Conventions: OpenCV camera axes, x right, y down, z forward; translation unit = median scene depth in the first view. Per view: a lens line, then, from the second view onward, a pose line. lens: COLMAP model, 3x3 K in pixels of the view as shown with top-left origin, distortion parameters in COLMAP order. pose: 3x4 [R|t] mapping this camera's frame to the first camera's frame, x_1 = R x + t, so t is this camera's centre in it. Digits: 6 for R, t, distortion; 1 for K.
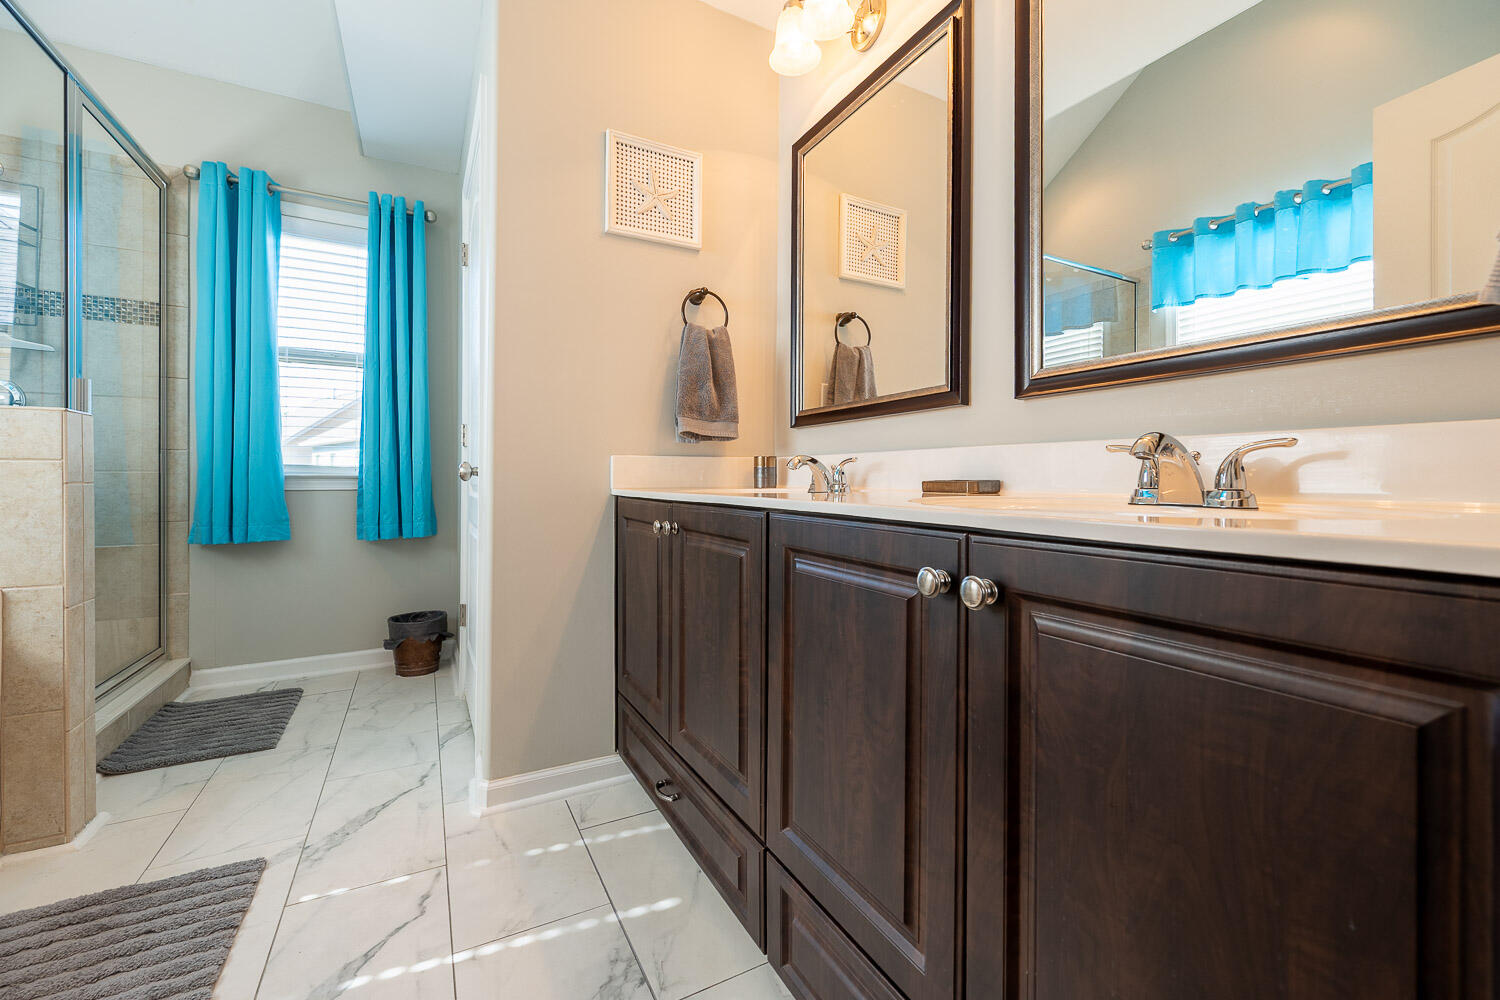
lens RADIAL K [[606.2, 0, 747.8], [0, 606.2, 485.6], [0, 0, 1]] dist [0.000157, 0.000220]
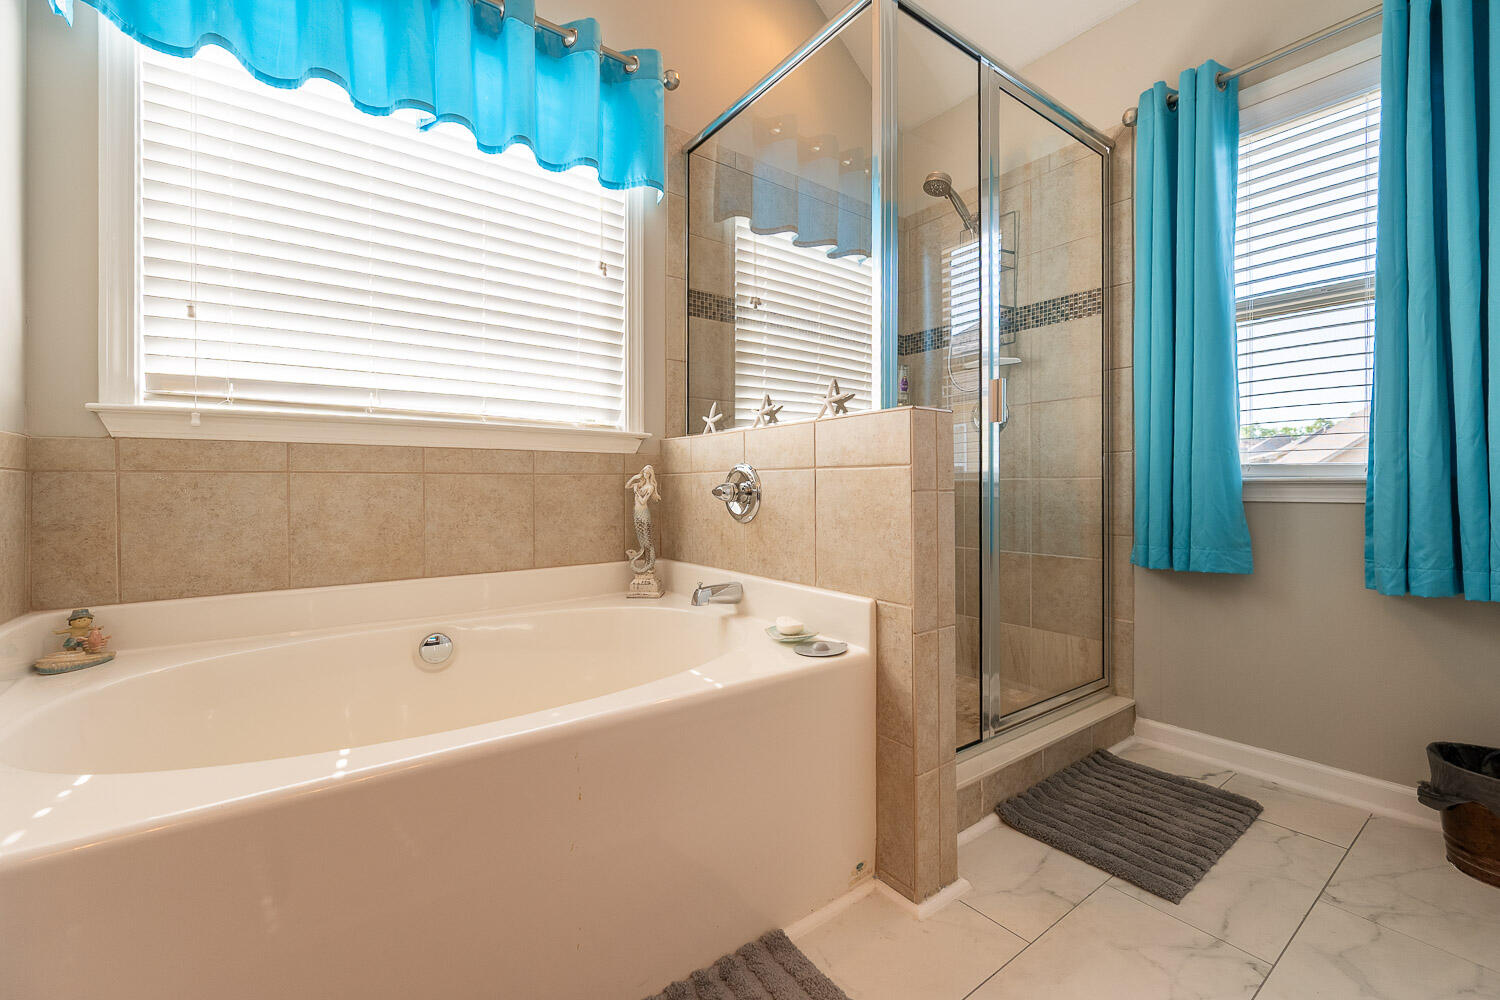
lens RADIAL K [[606.2, 0, 786.6], [0, 606.2, 482.0], [0, 0, 1]] dist [0.000157, 0.000220]
pose [[0.152994, -0.008876, -0.988187, -0.167911], [-0.008097, 0.999915, -0.010235, -0.004126], [0.988194, 0.009567, 0.152909, 0.402778]]
